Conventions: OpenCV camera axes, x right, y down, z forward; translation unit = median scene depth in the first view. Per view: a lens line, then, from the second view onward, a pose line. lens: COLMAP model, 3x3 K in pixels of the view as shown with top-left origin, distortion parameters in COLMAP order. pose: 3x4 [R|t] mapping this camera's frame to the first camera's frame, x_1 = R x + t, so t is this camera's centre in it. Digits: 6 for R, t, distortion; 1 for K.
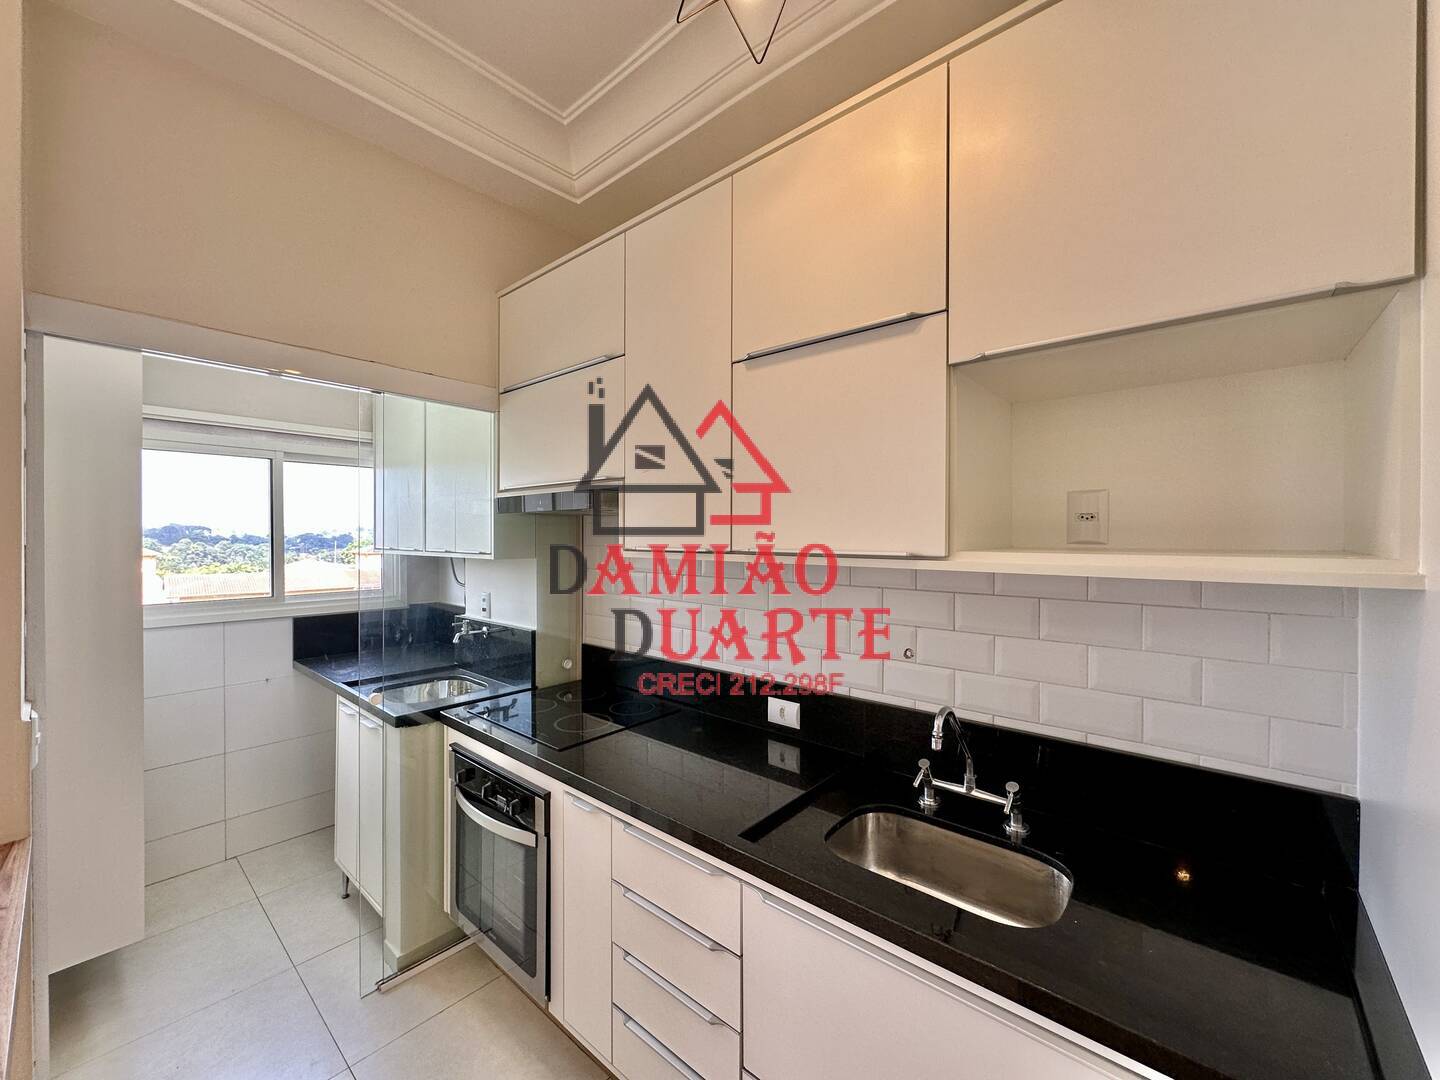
lens RADIAL K [[577.7, 0, 718.2], [0, 577.7, 535.3], [0, 0, 1]] dist [0.001676, -0.000258]
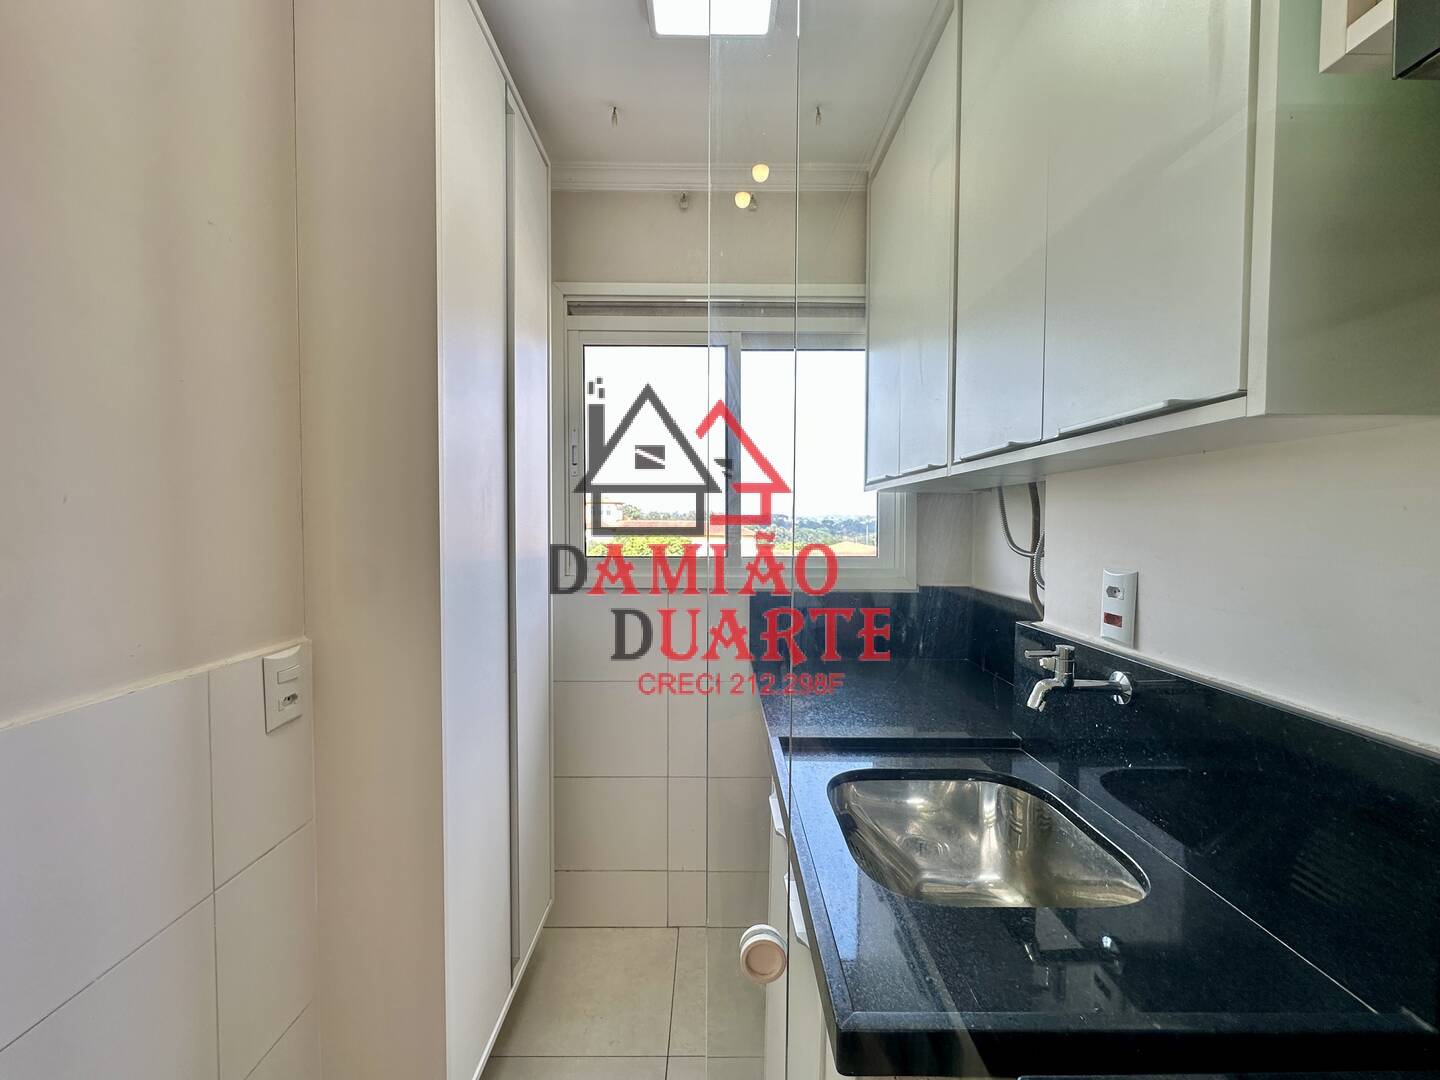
lens RADIAL K [[577.7, 0, 716.1], [0, 577.7, 536.7], [0, 0, 1]] dist [0.001676, -0.000258]
pose [[0.662899, 0.024467, -0.748309, -0.289190], [-0.007460, 0.999632, 0.026076, 0.068616], [0.748672, -0.011703, 0.662838, 0.563455]]
